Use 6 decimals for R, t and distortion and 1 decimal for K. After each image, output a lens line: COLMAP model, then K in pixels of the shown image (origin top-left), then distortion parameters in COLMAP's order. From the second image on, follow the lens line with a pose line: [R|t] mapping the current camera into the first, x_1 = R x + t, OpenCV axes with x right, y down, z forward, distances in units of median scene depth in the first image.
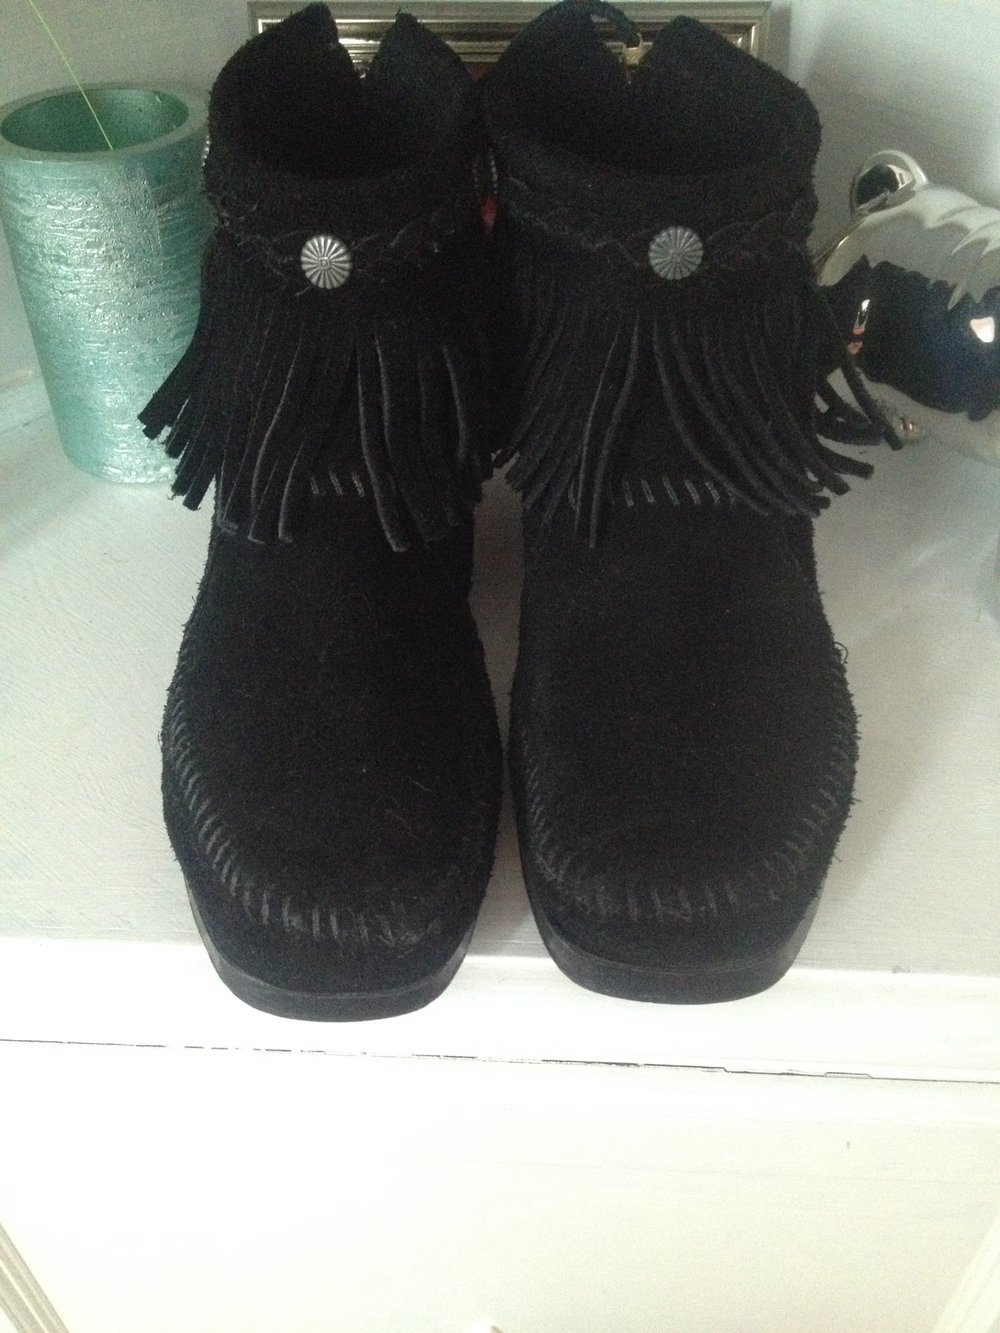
lens RADIAL K [[1344.3, 0, 497.6], [0, 1344.3, 680.1], [0, 0, 1]] dist [0.020506, 0.000000]
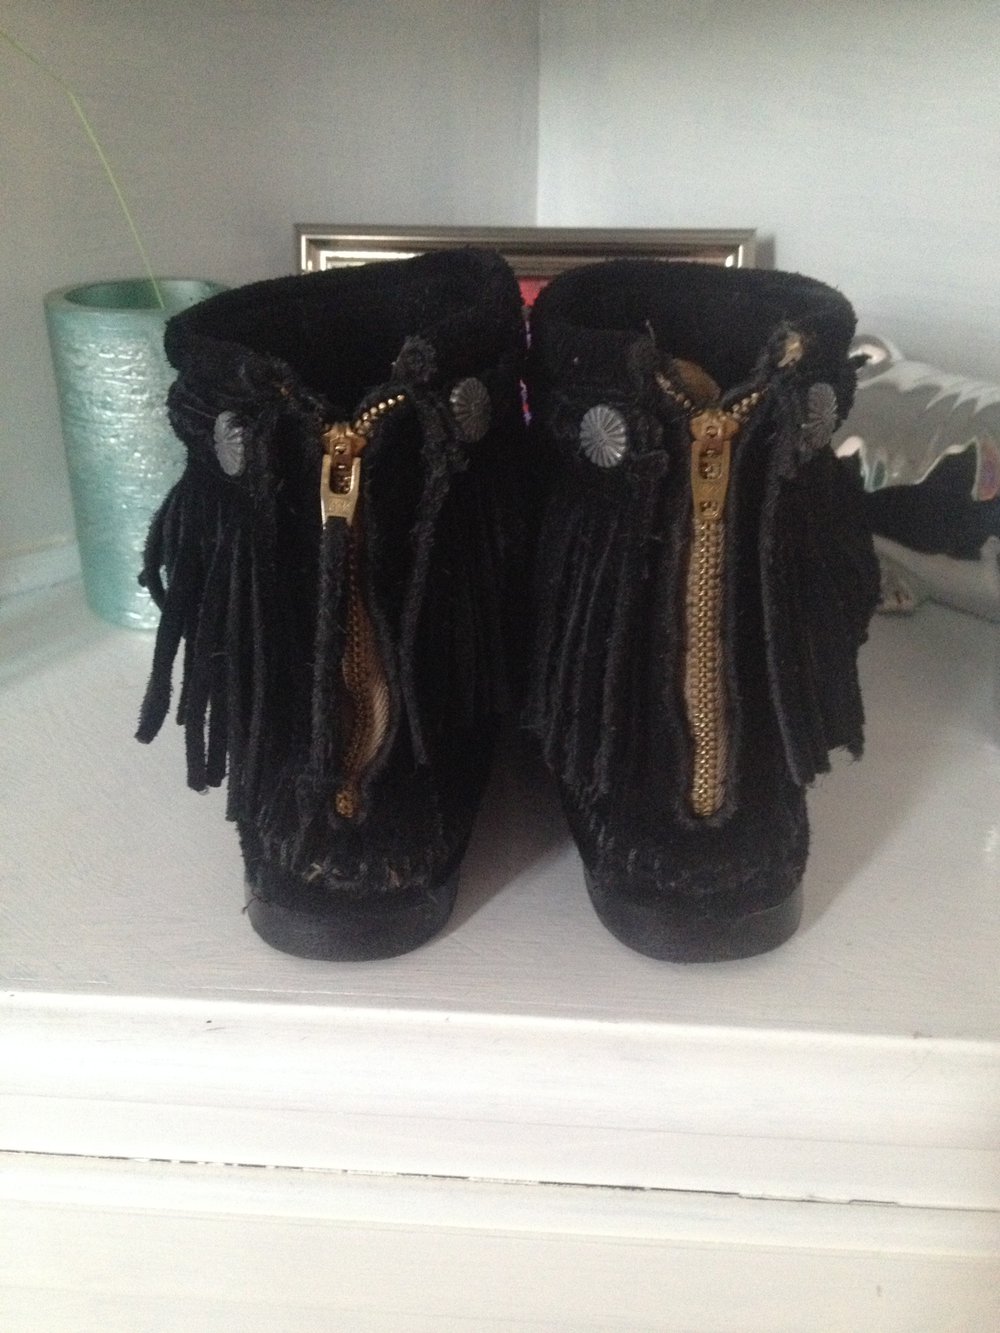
lens RADIAL K [[1344.3, 0, 501.4], [0, 1344.3, 669.2], [0, 0, 1]] dist [0.020506, 0.000000]
pose [[0.999729, 0.022755, -0.004905, 0.003417], [-0.023221, 0.960065, -0.278811, 0.185548], [-0.001635, 0.278850, 0.960333, 0.019620]]
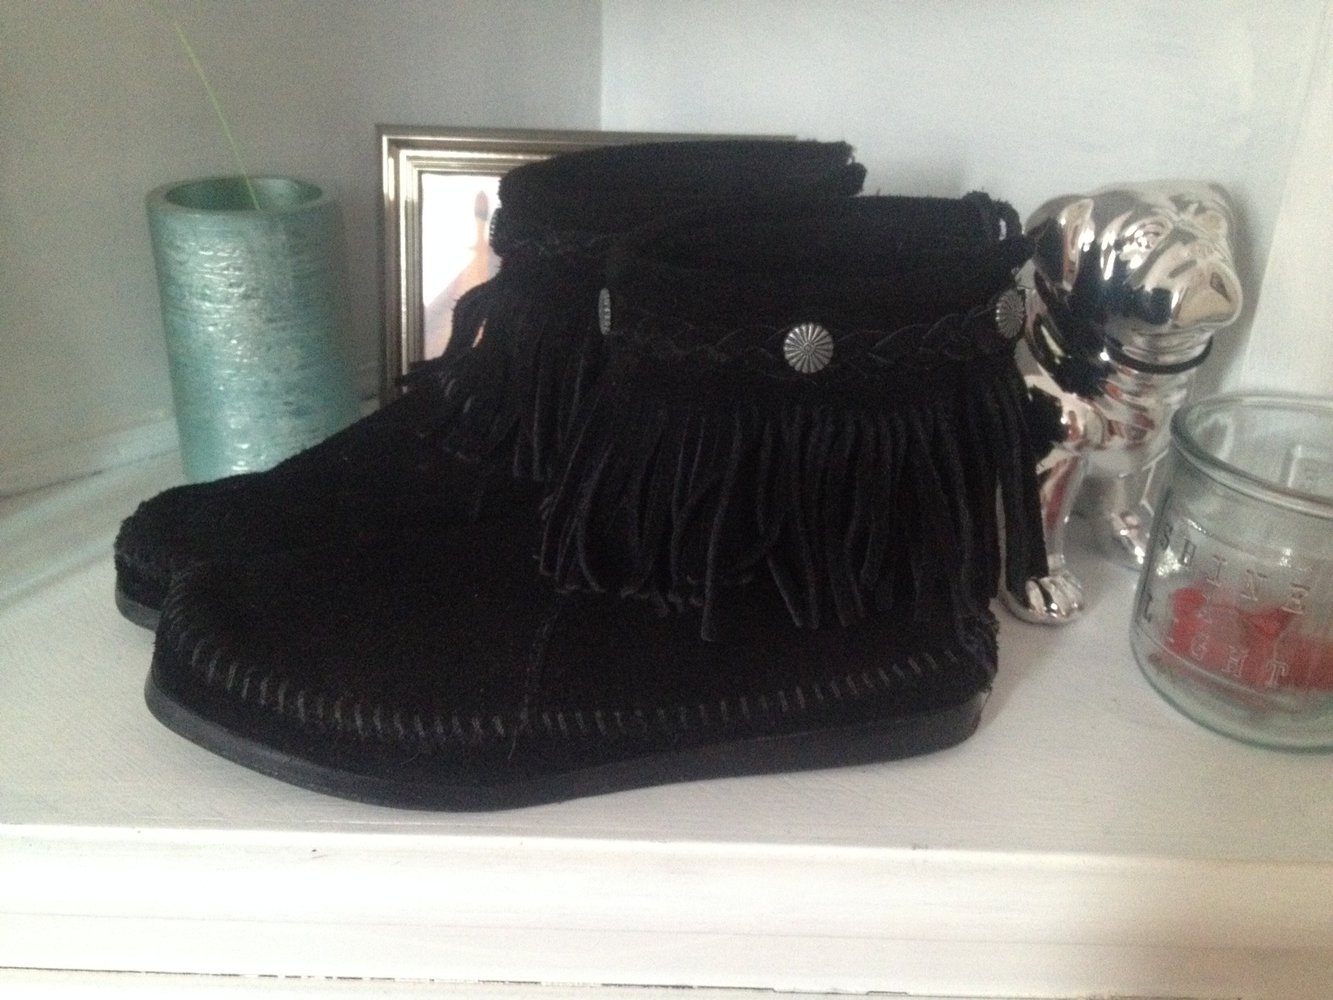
lens RADIAL K [[1344.3, 0, 672.6], [0, 1344.3, 514.0], [0, 0, 1]] dist [0.020506, 0.000000]
pose [[0.997712, 0.016203, 0.065642, 0.011547], [0.002736, 0.960388, -0.278653, 0.202699], [-0.067557, 0.278195, 0.958146, -0.110750]]
